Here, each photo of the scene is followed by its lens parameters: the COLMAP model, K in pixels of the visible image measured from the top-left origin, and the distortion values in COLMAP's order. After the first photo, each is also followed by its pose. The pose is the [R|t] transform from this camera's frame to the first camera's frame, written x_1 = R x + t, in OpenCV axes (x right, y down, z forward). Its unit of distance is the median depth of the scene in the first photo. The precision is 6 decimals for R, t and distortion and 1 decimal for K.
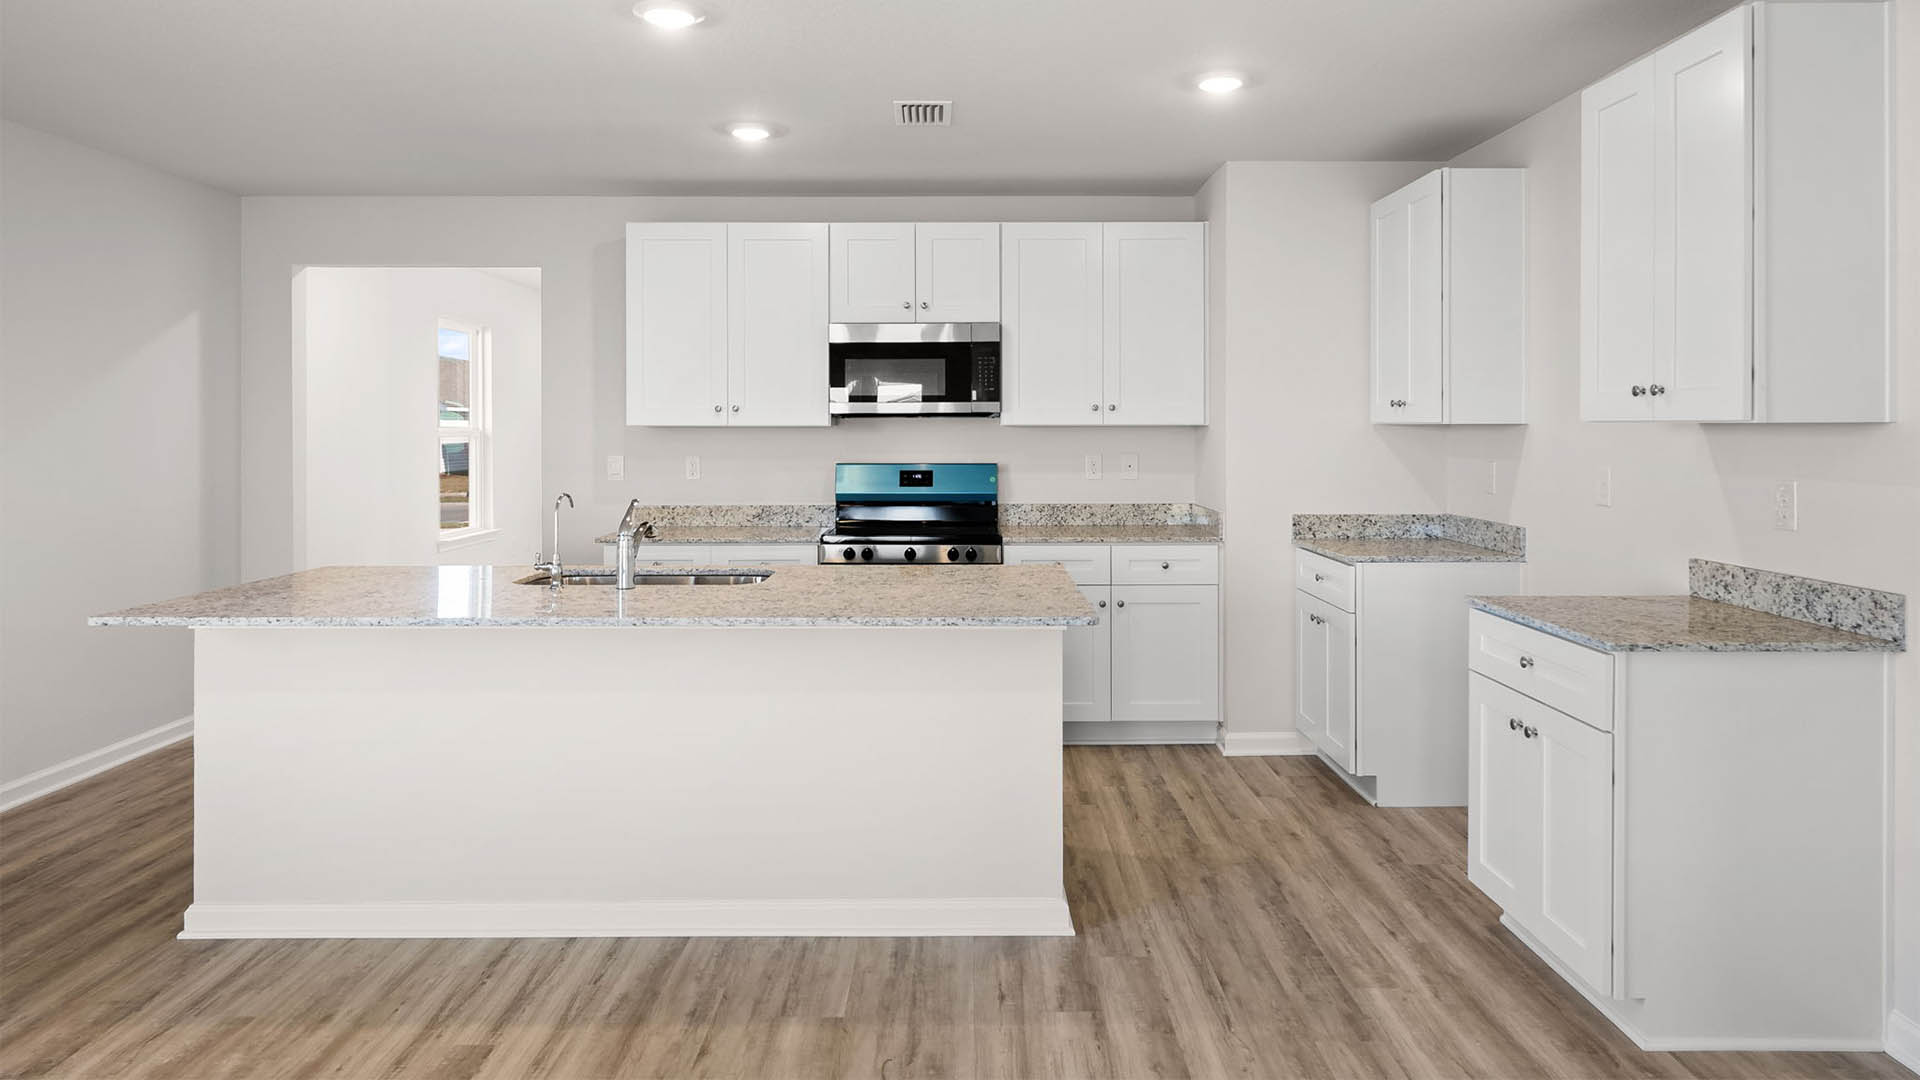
lens RADIAL K [[1200.5, 0, 960.0], [0, 1200.5, 540.0], [0, 0, 1]] dist [-0.002630, -0.000778]
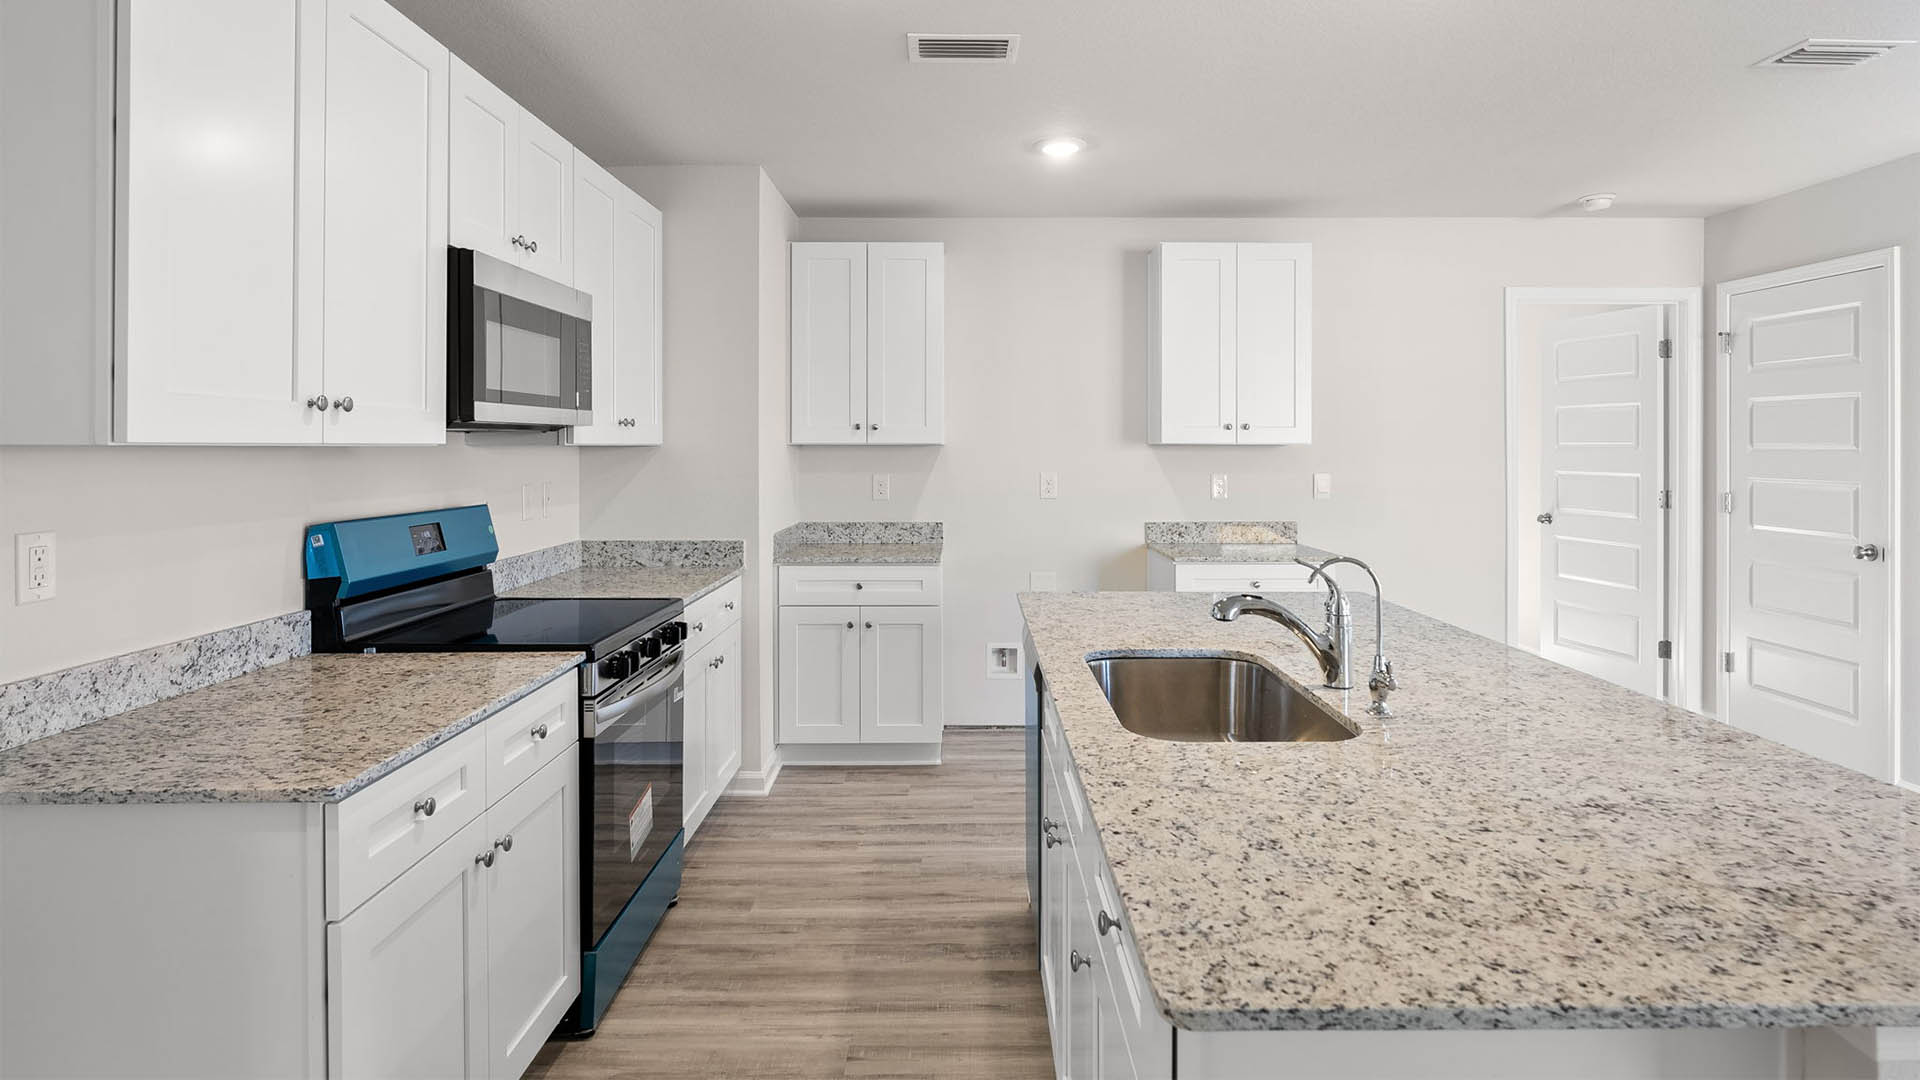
lens RADIAL K [[1096.9, 0, 983.3], [0, 1096.9, 530.6], [0, 0, 1]] dist [0.105644, -0.000012]
pose [[-0.025030, -0.077668, 0.996665, -0.709147], [0.095003, 0.992280, 0.079712, -0.089567], [-0.995162, 0.096682, -0.017458, 0.930158]]
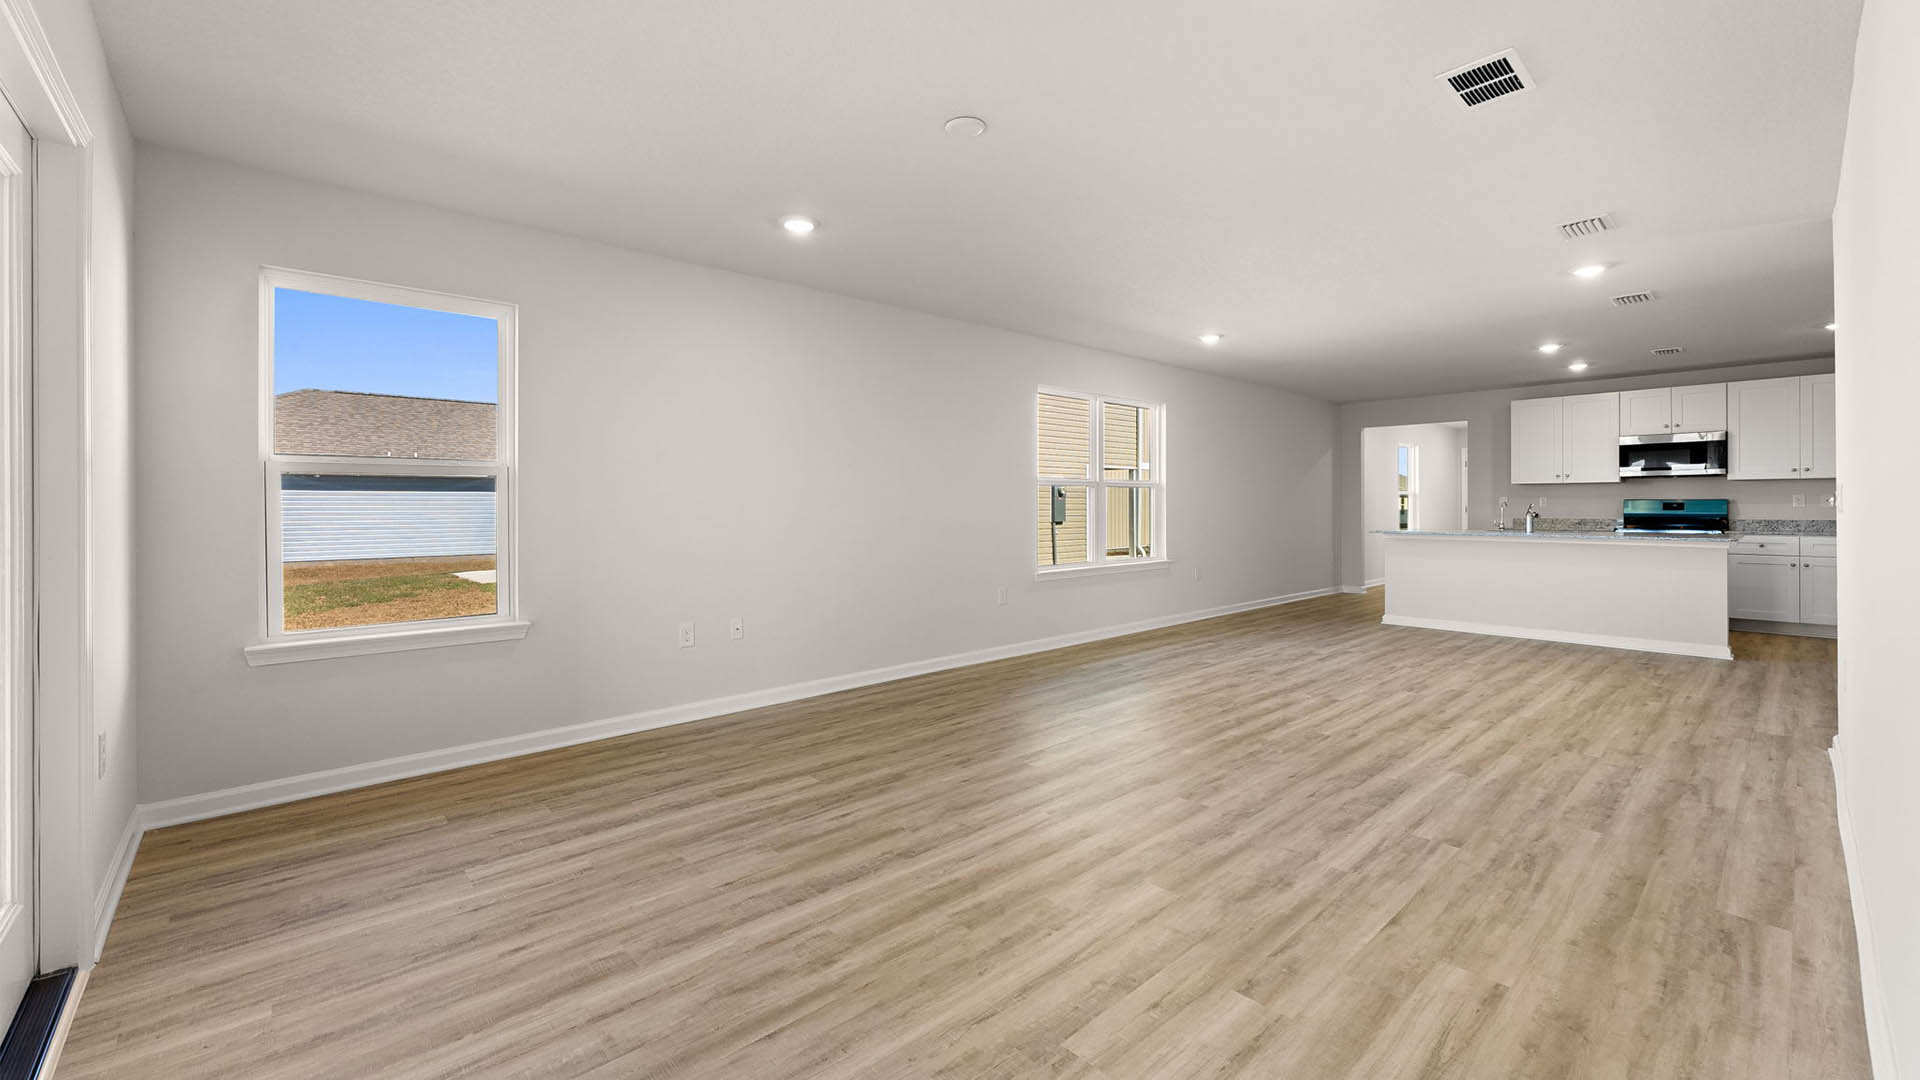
lens RADIAL K [[767.4, 0, 969.2], [0, 767.4, 498.4], [0, 0, 1]] dist [0.000566, 0.000240]
pose [[0.676841, -0.008986, -0.736074, 0.143441], [-0.059633, 0.995970, -0.066993, 0.119791], [0.733710, 0.089238, 0.673578, -0.984082]]
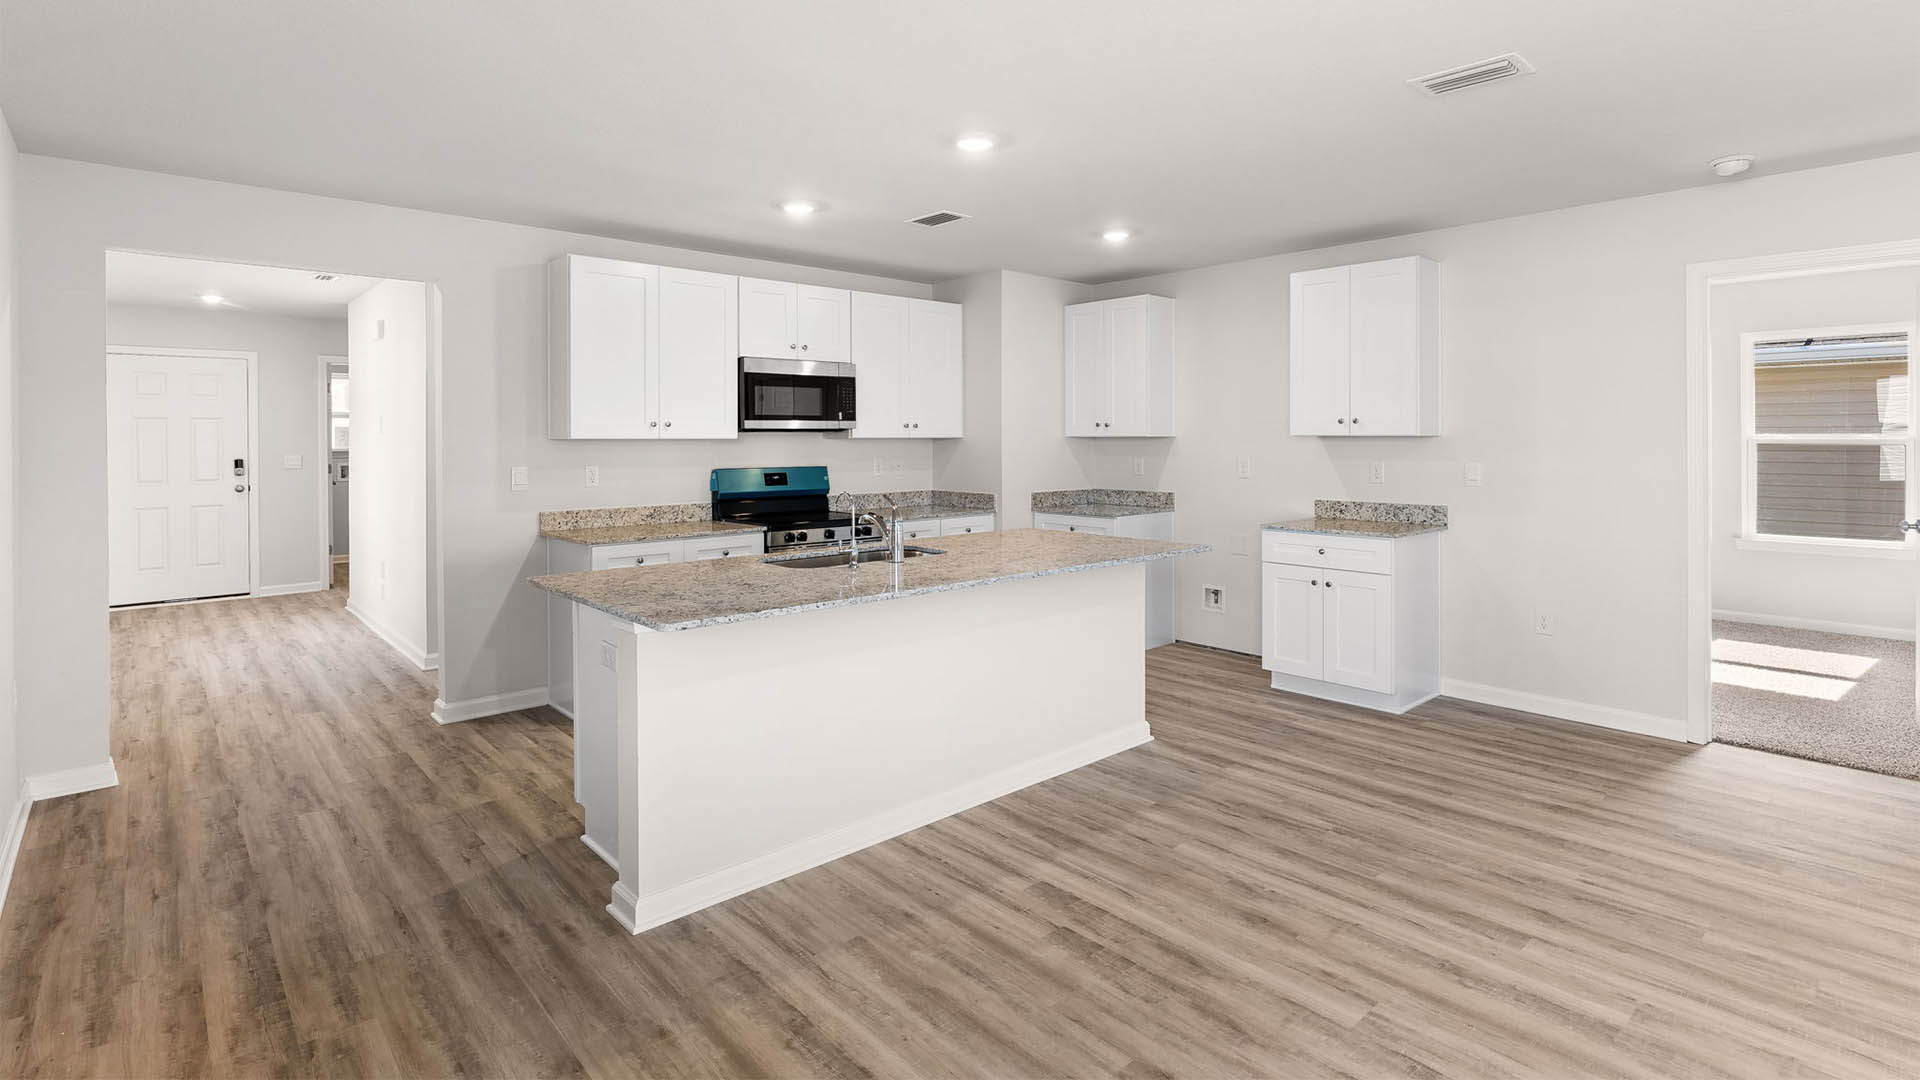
lens RADIAL K [[923.2, 0, 960.0], [0, 923.2, 540.0], [0, 0, 1]] dist [0.002227, 0.000456]
pose [[0.738898, -0.075949, 0.669524, -0.699092], [0.066242, 0.997002, 0.039992, -0.015402], [-0.670554, 0.014801, 0.741713, 0.156666]]
